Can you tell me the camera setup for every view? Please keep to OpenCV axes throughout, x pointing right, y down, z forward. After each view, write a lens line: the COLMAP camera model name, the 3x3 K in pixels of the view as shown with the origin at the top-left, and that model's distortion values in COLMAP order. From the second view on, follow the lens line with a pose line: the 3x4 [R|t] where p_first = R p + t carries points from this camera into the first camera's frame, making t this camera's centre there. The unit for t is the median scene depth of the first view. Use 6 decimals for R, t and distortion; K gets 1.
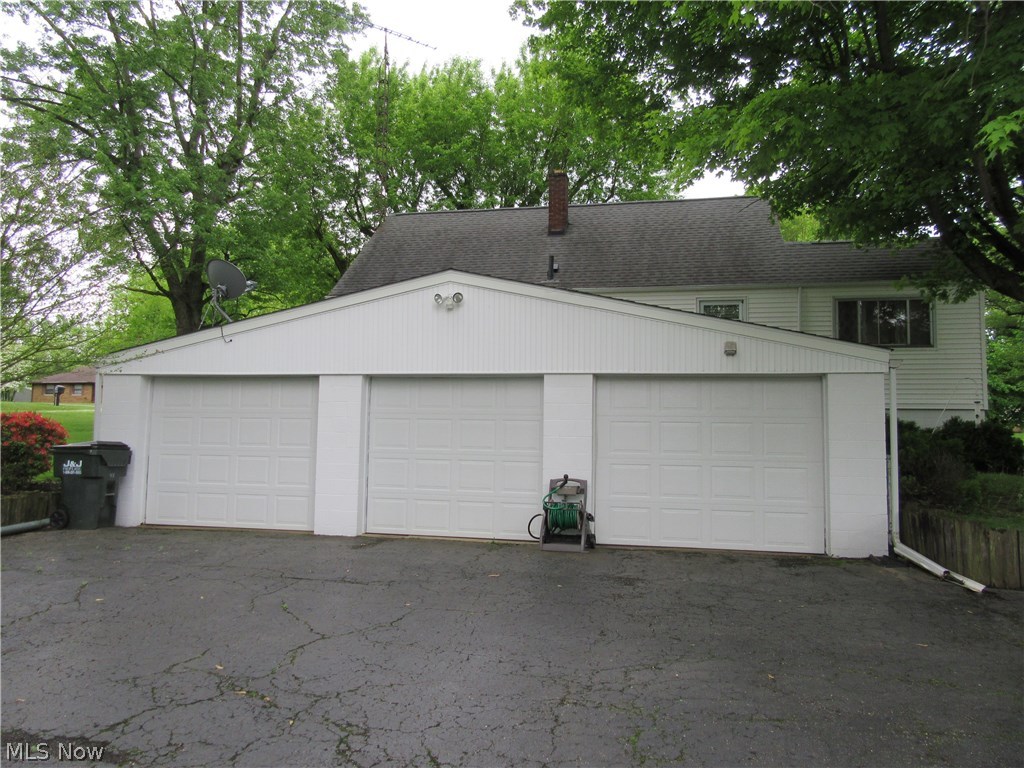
lens RADIAL K [[760.2, 0, 512.0], [0, 760.2, 384.0], [0, 0, 1]] dist [0.004650, 0.000795]
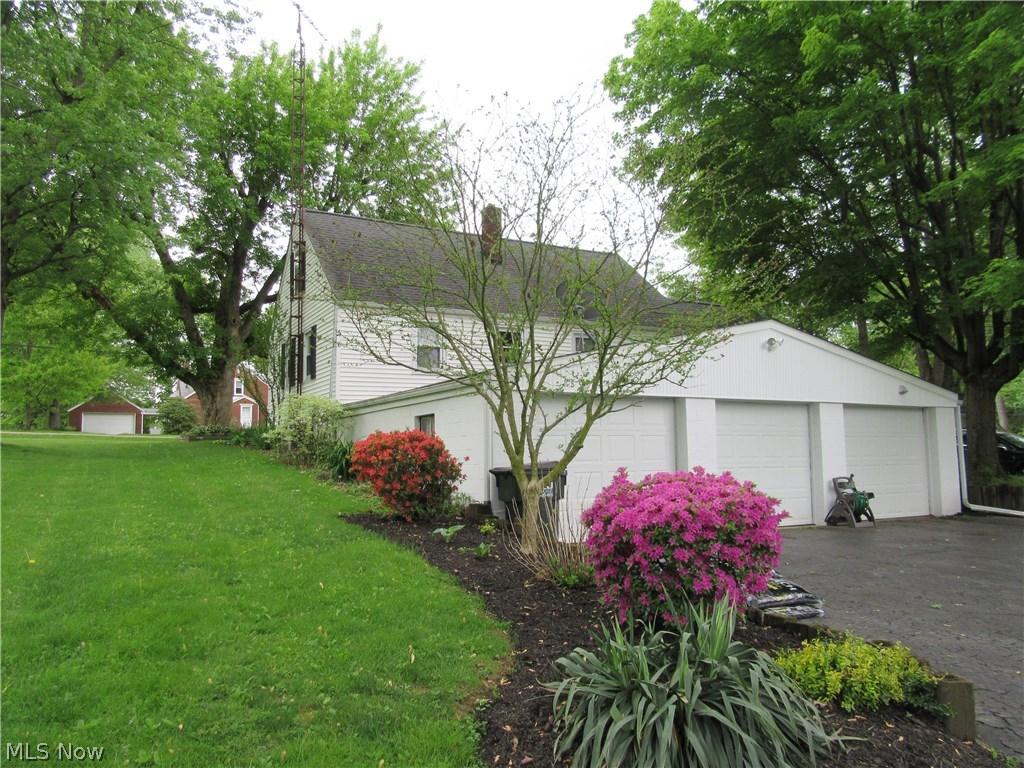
lens RADIAL K [[760.2, 0, 512.0], [0, 760.2, 384.0], [0, 0, 1]] dist [0.004650, 0.000795]
pose [[0.731224, 0.036012, 0.681186, -1.335798], [-0.028731, 0.999345, -0.021991, -0.001038], [-0.681532, -0.003491, 0.731780, 0.382115]]
